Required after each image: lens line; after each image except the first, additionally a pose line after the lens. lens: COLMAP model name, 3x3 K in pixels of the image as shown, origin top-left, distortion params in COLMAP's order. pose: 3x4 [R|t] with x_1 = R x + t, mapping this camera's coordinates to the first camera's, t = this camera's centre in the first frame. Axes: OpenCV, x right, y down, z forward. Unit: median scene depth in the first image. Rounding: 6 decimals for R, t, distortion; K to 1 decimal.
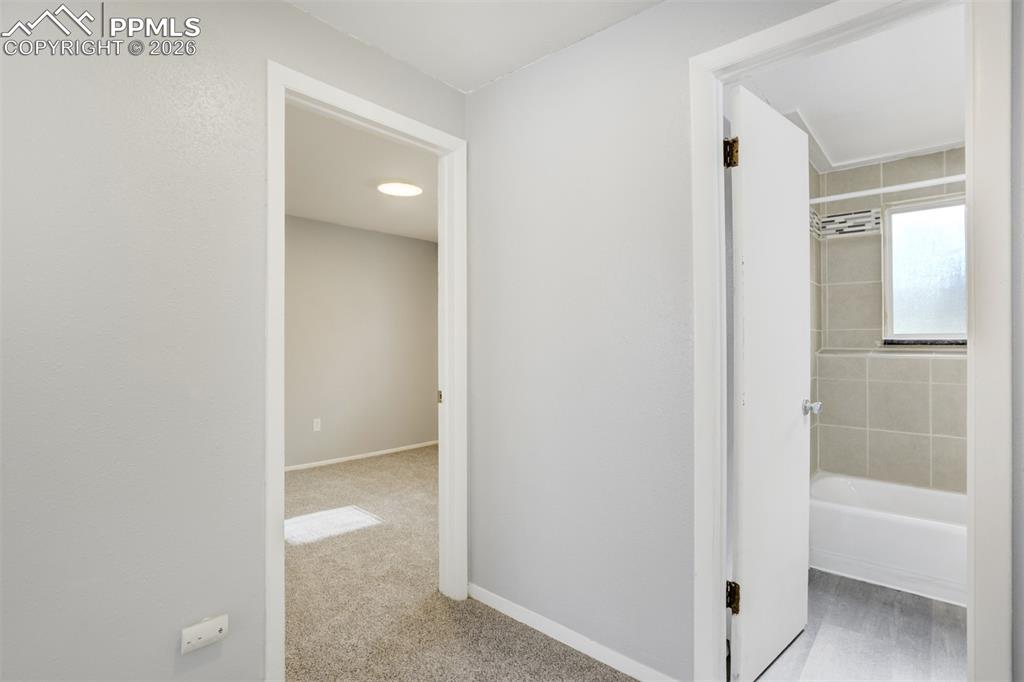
lens RADIAL K [[484.3, 0, 520.9], [0, 484.3, 341.8], [0, 0, 1]] dist [-0.035023, 0.015846]
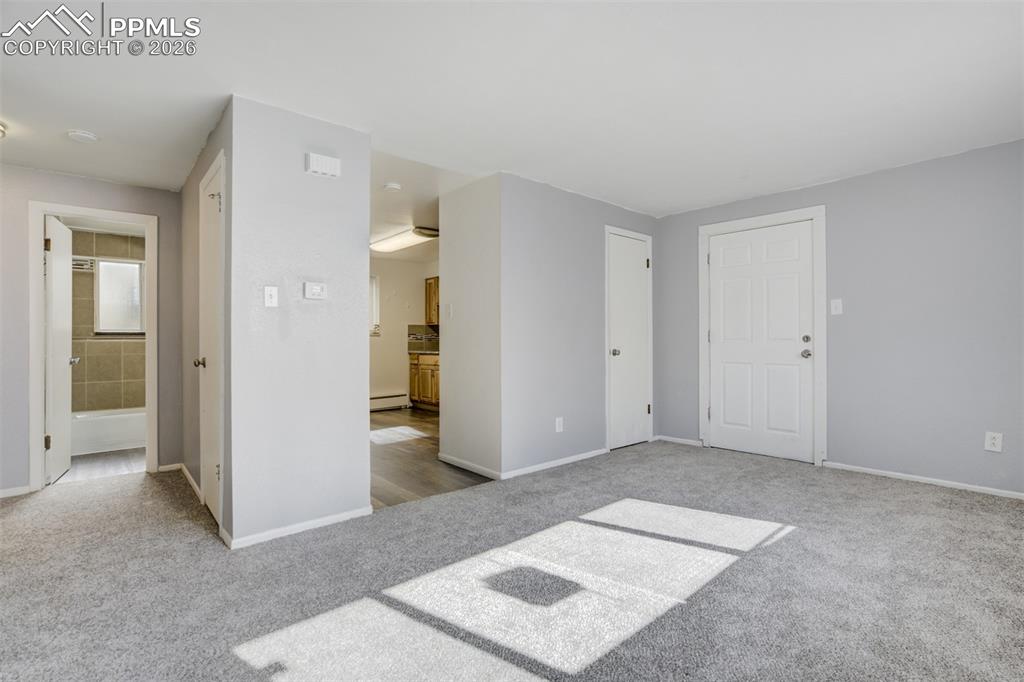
lens RADIAL K [[484.3, 0, 511.9], [0, 484.3, 334.7], [0, 0, 1]] dist [-0.035023, 0.015846]
pose [[0.138451, 0.010504, 0.990314, -0.846821], [0.010219, 0.999875, -0.012034, 0.045715], [-0.990317, 0.011787, 0.138327, -0.849037]]
